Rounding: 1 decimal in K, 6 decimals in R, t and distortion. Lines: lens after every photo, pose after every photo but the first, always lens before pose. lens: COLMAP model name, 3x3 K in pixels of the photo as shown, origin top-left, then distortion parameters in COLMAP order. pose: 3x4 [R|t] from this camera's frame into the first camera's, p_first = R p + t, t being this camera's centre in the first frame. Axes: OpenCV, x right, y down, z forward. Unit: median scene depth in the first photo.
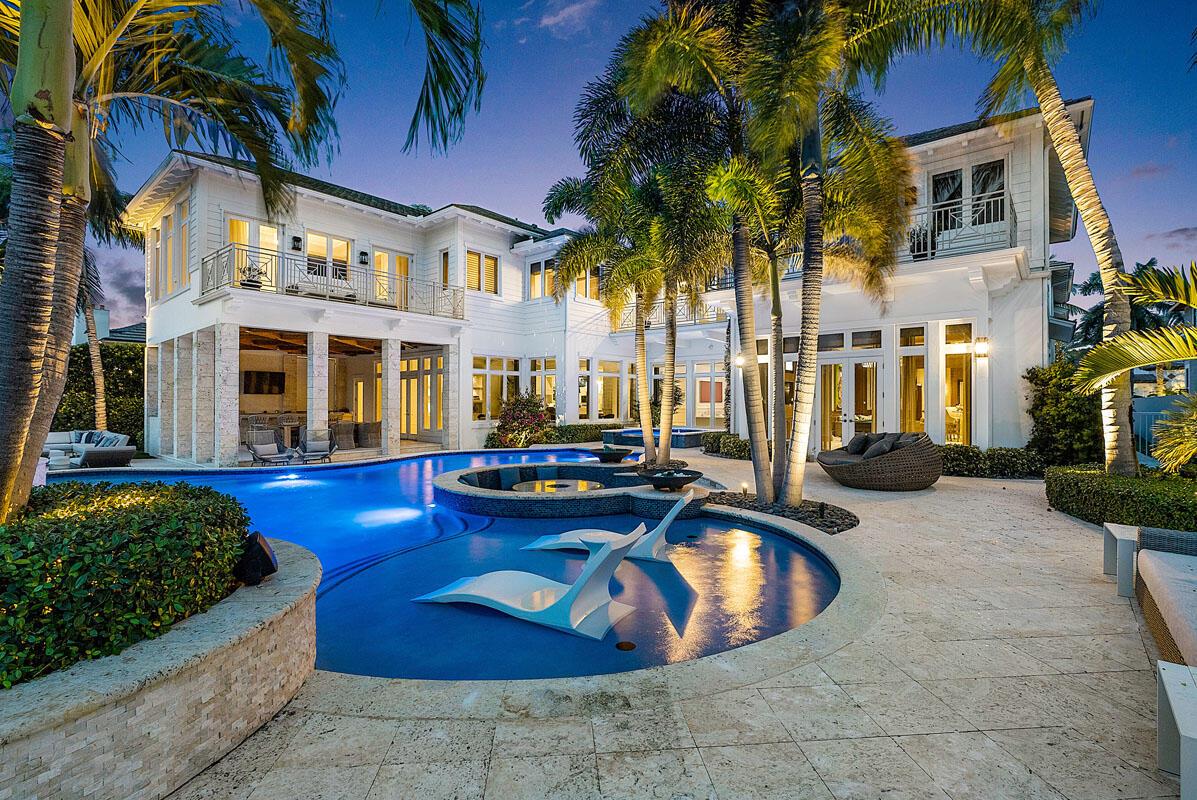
lens RADIAL K [[540.2, 0, 597.2], [0, 540.2, 399.2], [0, 0, 1]] dist [-0.000064, -0.000056]
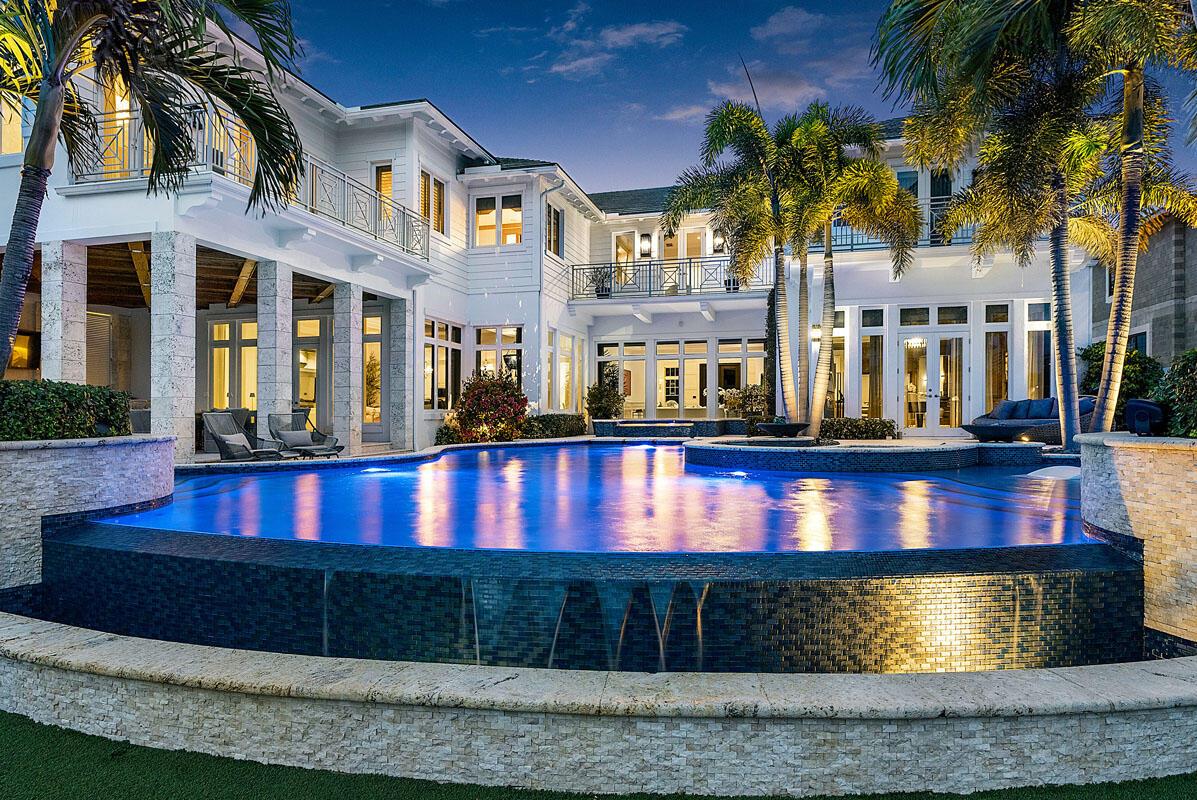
lens RADIAL K [[723.3, 0, 601.6], [0, 723.3, 406.1], [0, 0, 1]] dist [0.005766, 0.001352]
pose [[0.903456, 0.000718, 0.428680, -0.450911], [0.001429, 0.999988, -0.004685, 0.043480], [-0.428678, 0.004845, 0.903444, 0.044445]]
